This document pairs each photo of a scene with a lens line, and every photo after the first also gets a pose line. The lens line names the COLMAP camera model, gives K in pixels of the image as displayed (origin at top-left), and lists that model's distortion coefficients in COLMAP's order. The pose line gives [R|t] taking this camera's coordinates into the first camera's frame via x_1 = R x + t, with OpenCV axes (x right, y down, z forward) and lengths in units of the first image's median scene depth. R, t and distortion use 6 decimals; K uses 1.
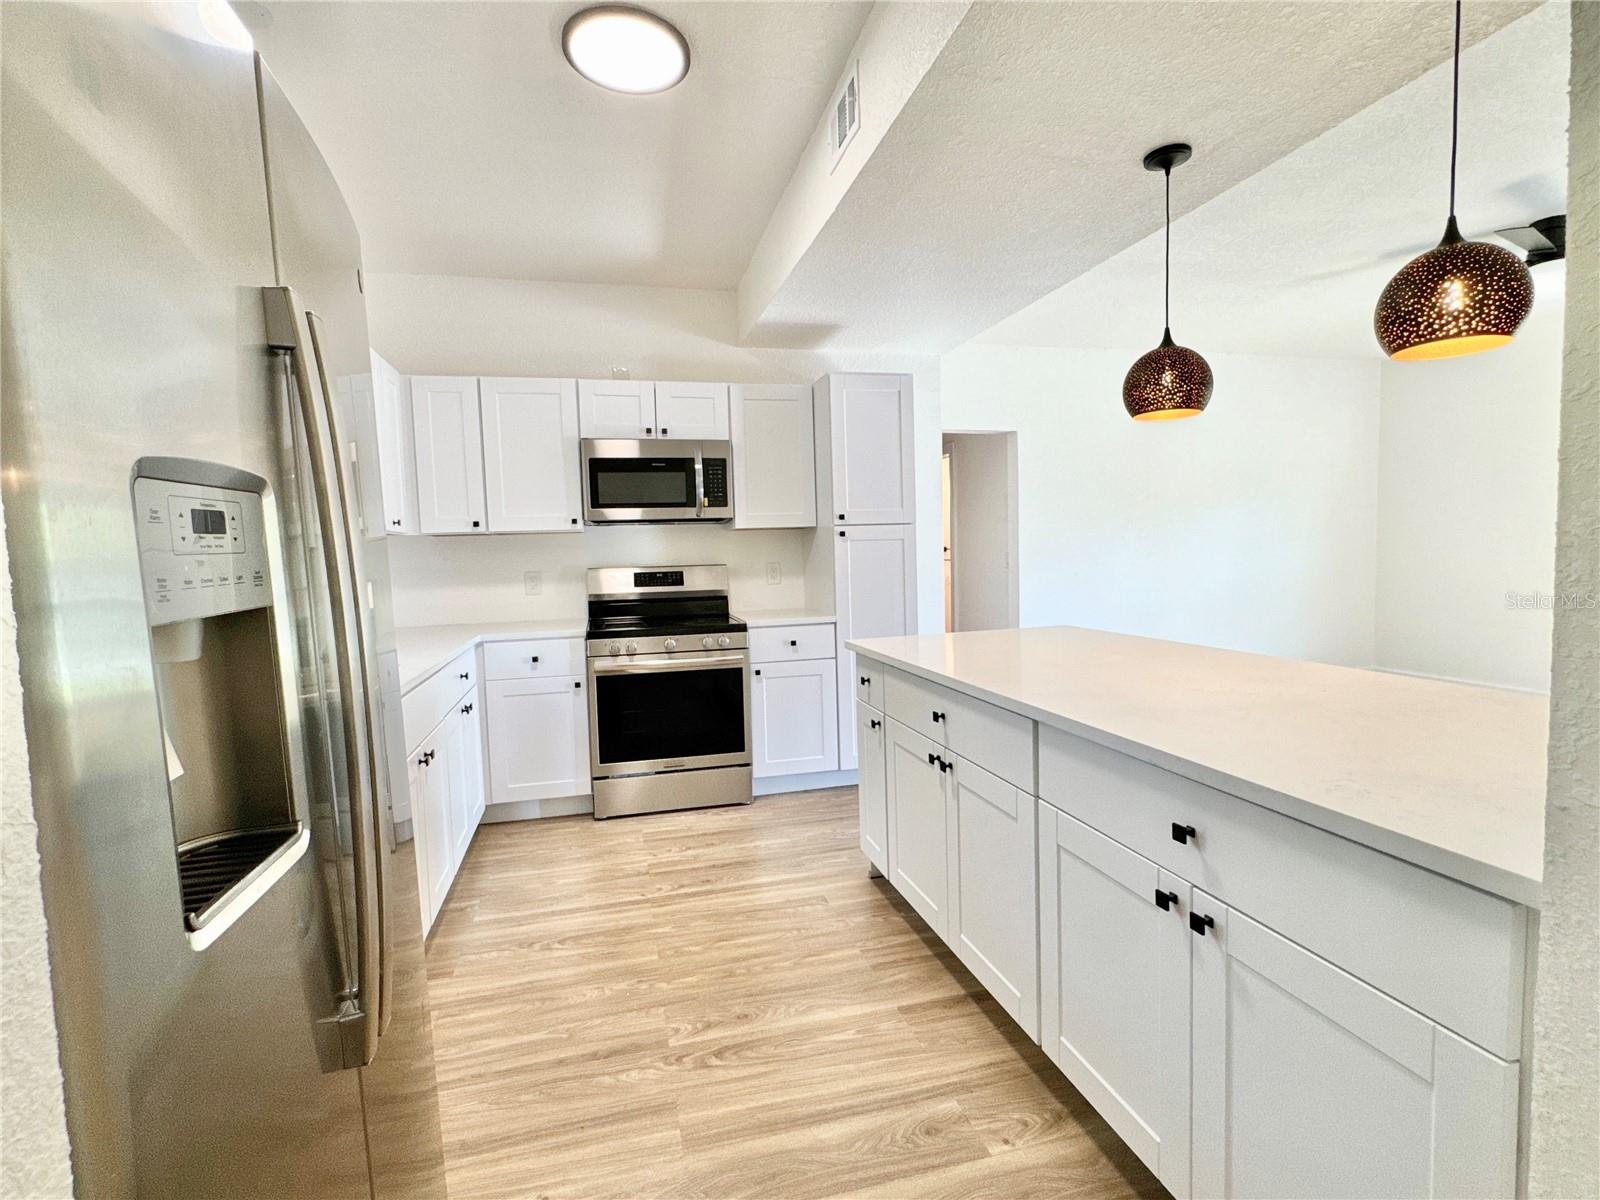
lens RADIAL K [[767.9, 0, 800.0], [0, 767.9, 600.0], [0, 0, 1]] dist [-0.001112, 0.000056]
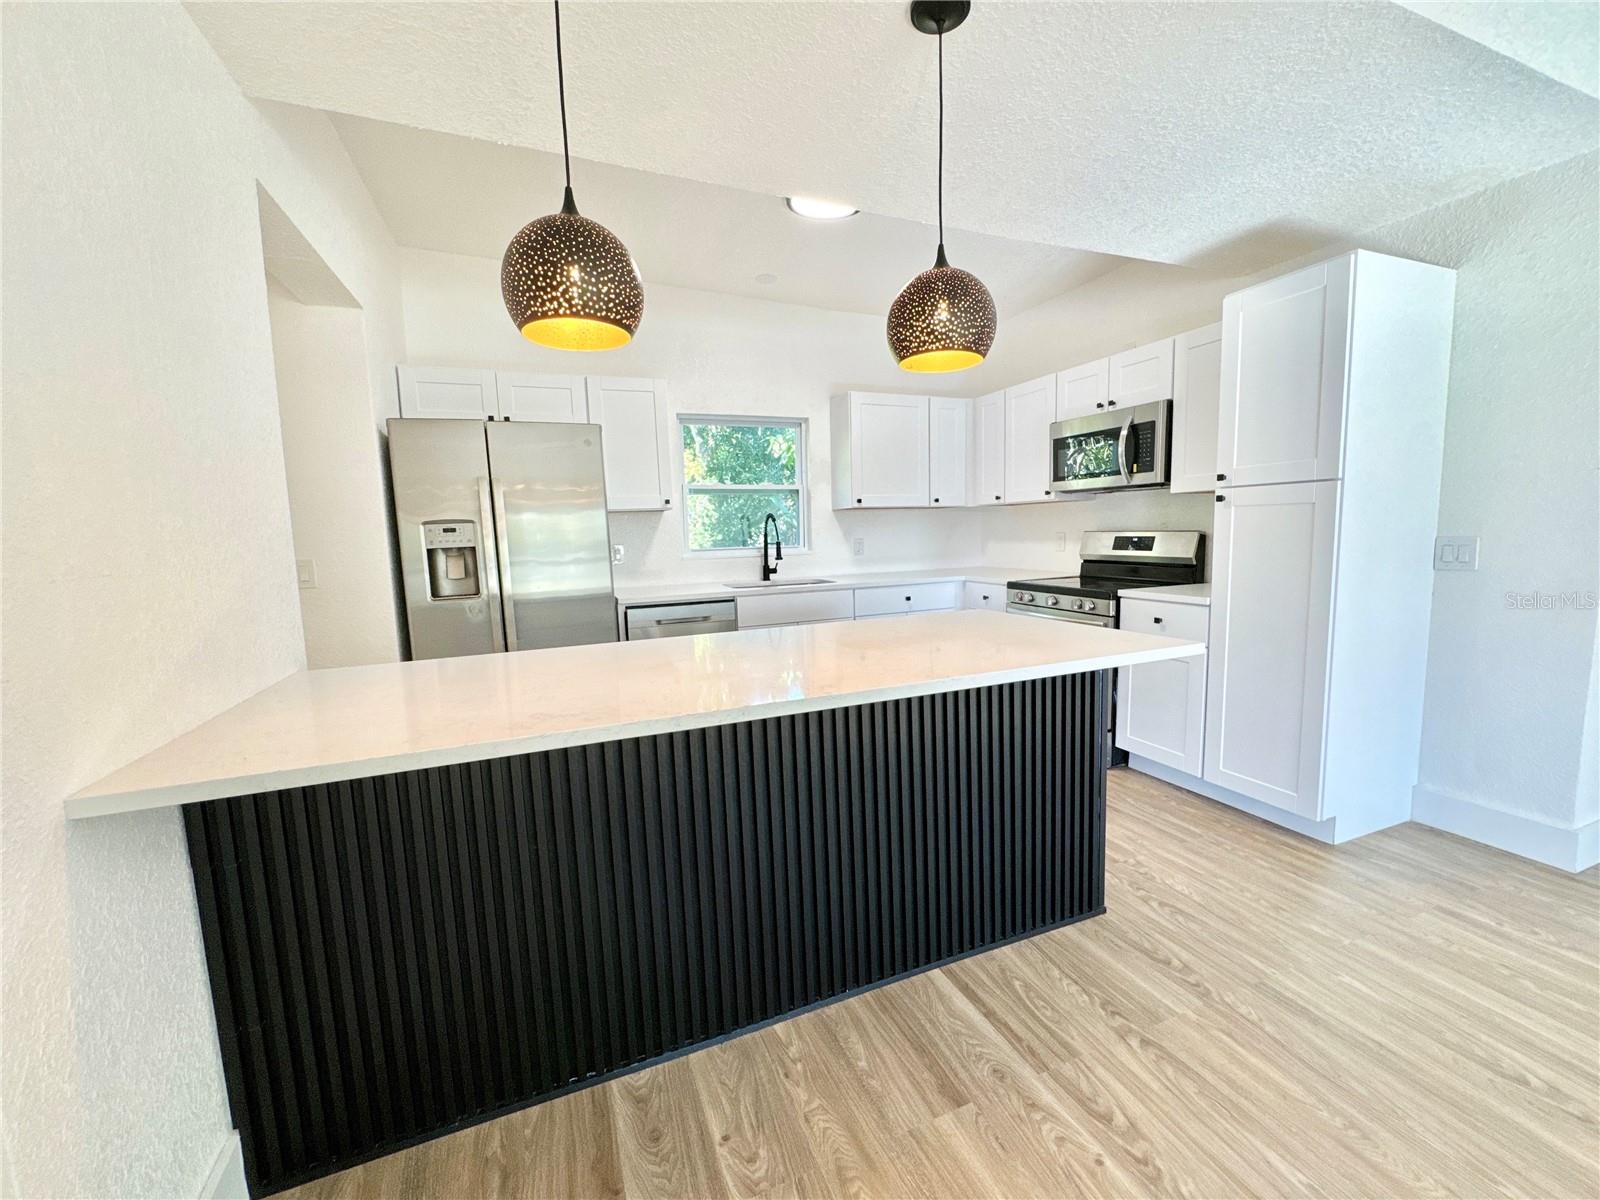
lens RADIAL K [[643.3, 0, 800.0], [0, 643.3, 600.0], [0, 0, 1]] dist [-0.000419, 0.000103]
pose [[0.139143, 0.133323, -0.981256, 0.676770], [-0.044532, 0.990736, 0.128297, -0.046840], [0.989271, 0.025845, 0.143791, 0.463245]]
